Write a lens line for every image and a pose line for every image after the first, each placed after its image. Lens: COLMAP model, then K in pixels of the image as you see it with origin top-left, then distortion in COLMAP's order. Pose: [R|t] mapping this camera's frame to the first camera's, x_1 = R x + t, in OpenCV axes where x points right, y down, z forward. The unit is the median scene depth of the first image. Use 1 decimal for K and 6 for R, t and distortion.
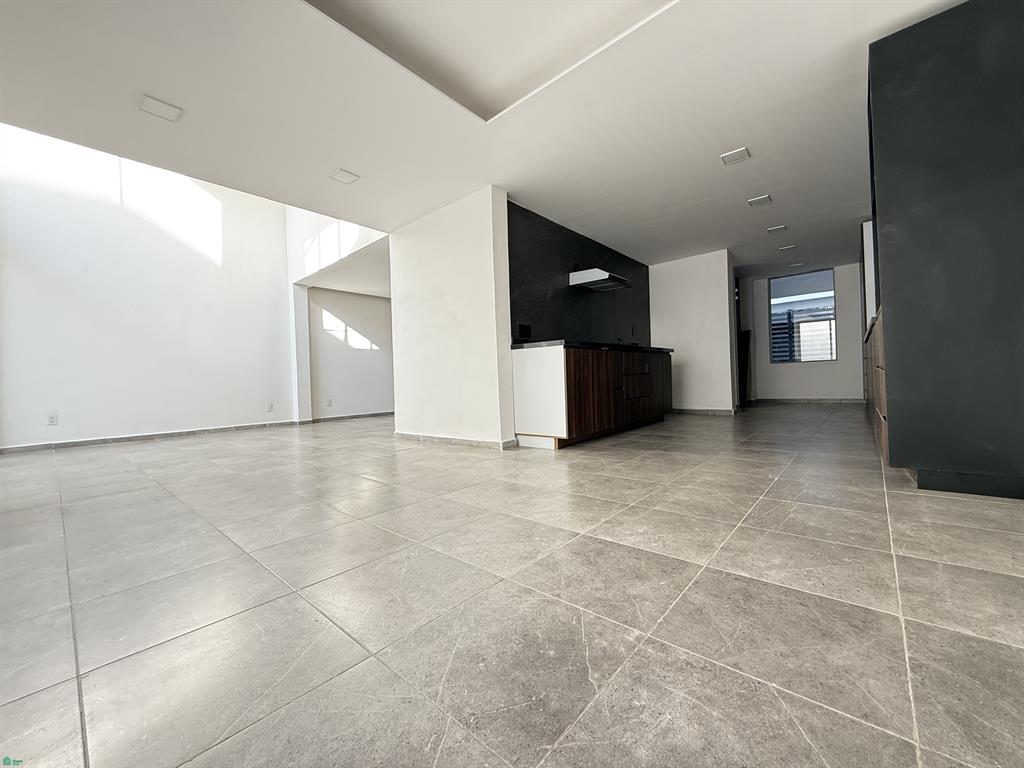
lens RADIAL K [[406.4, 0, 507.4], [0, 406.4, 381.0], [0, 0, 1]] dist [0.000547, -0.000127]
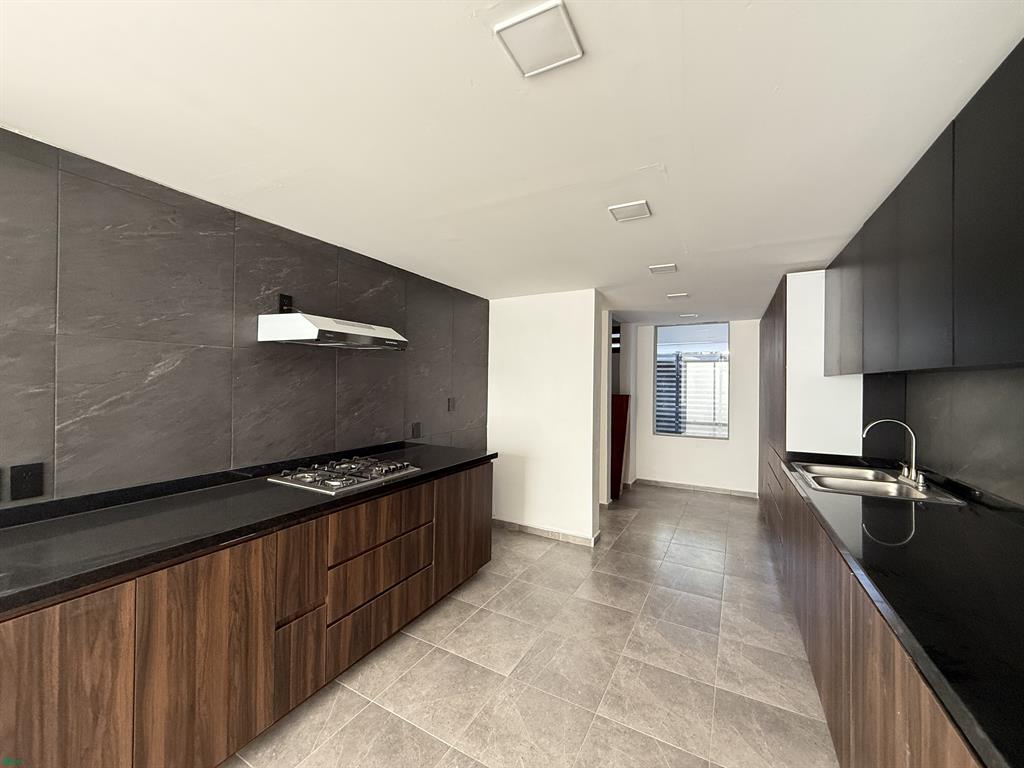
lens RADIAL K [[406.4, 0, 510.6], [0, 406.4, 382.1], [0, 0, 1]] dist [0.000547, -0.000127]
pose [[0.974912, 0.046584, 0.217661, 0.214238], [-0.044832, 0.998910, -0.012982, -0.125352], [-0.218028, 0.002899, 0.975938, 0.310272]]
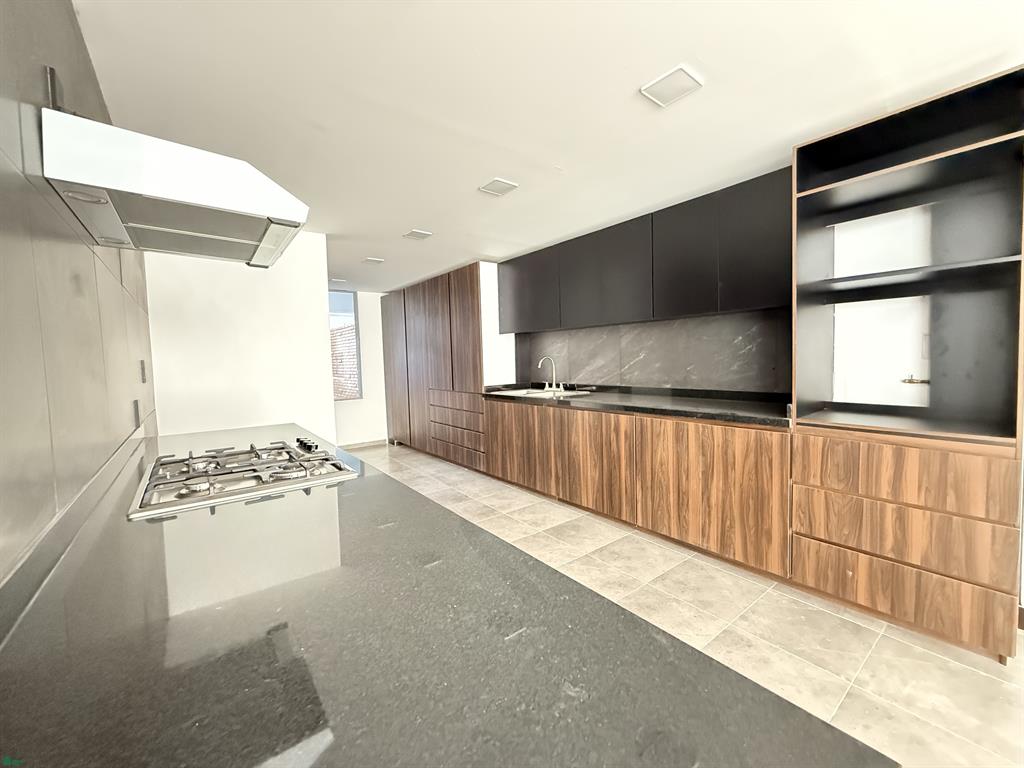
lens RADIAL K [[406.4, 0, 508.2], [0, 406.4, 383.0], [0, 0, 1]] dist [0.000547, -0.000127]
pose [[0.192941, -0.027745, 0.980818, 0.015321], [0.020472, 0.999496, 0.024246, -0.093960], [-0.980997, 0.015401, 0.193412, 0.490570]]
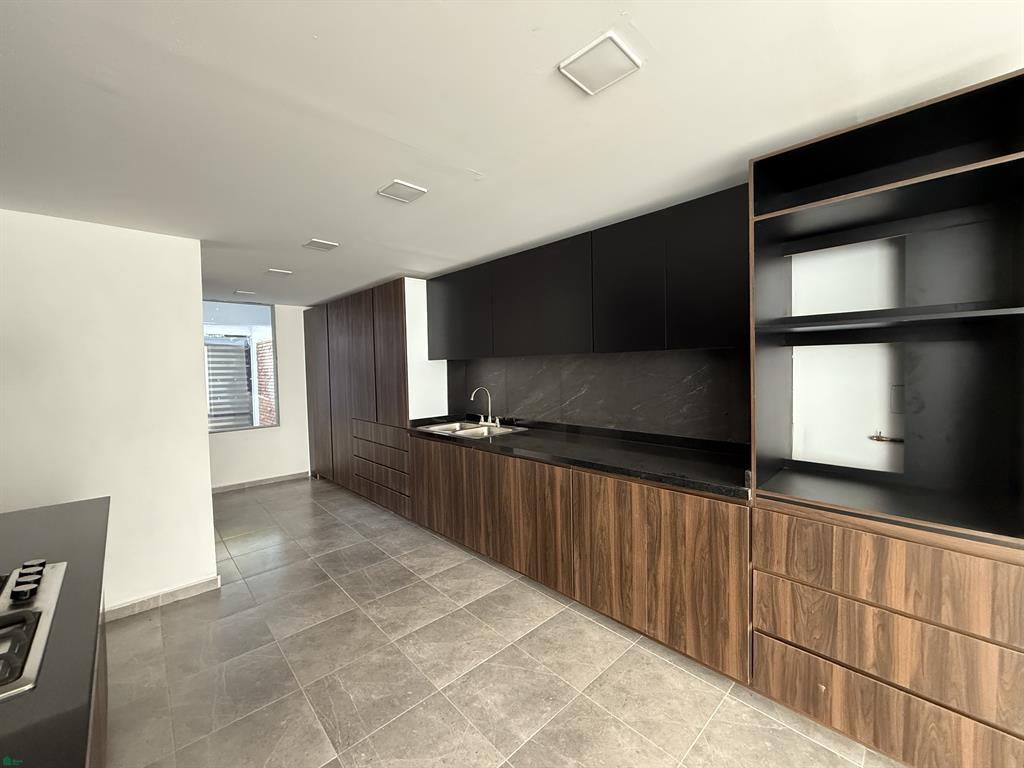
lens RADIAL K [[406.4, 0, 508.2], [0, 406.4, 382.6], [0, 0, 1]] dist [0.000547, -0.000127]
pose [[0.094517, -0.003023, 0.995519, 0.084884], [0.015477, 0.999879, 0.001567, -0.120370], [-0.995403, 0.015259, 0.094553, 0.467424]]
